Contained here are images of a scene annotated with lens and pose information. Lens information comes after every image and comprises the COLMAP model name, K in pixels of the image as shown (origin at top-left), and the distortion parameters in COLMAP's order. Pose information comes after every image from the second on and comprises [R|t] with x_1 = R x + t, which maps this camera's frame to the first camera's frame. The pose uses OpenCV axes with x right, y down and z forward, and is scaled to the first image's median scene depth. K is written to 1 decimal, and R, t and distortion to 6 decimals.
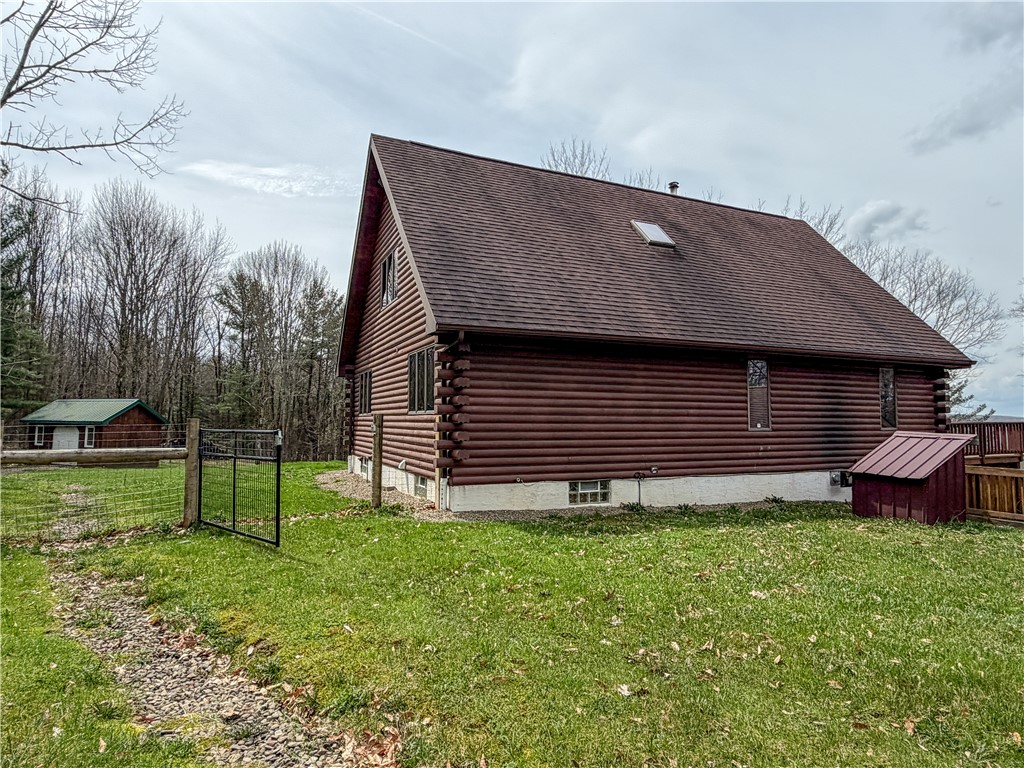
lens RADIAL K [[592.6, 0, 509.6], [0, 592.6, 383.3], [0, 0, 1]] dist [0.016218, 0.000404]
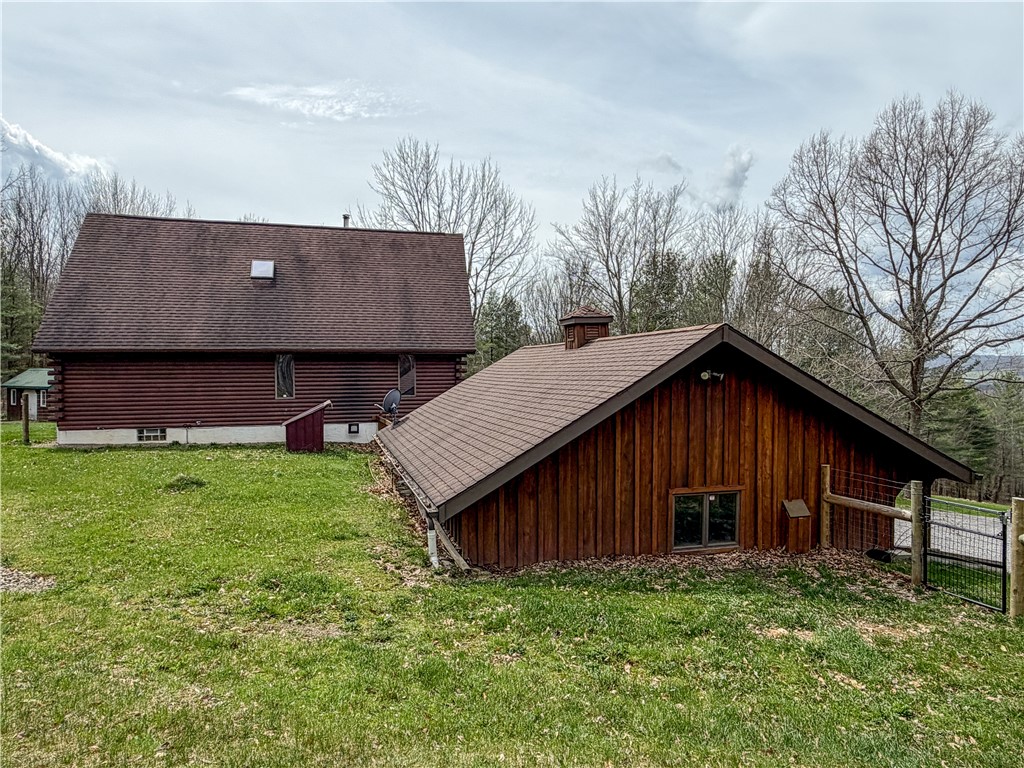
lens RADIAL K [[695.7, 0, 516.1], [0, 695.7, 385.8], [0, 0, 1]] dist [0.036274, 0.009230]
pose [[0.990859, -0.007585, -0.134692, 1.241397], [0.018335, 0.996726, 0.078750, -0.094298], [0.133653, -0.080500, 0.987753, -0.786873]]
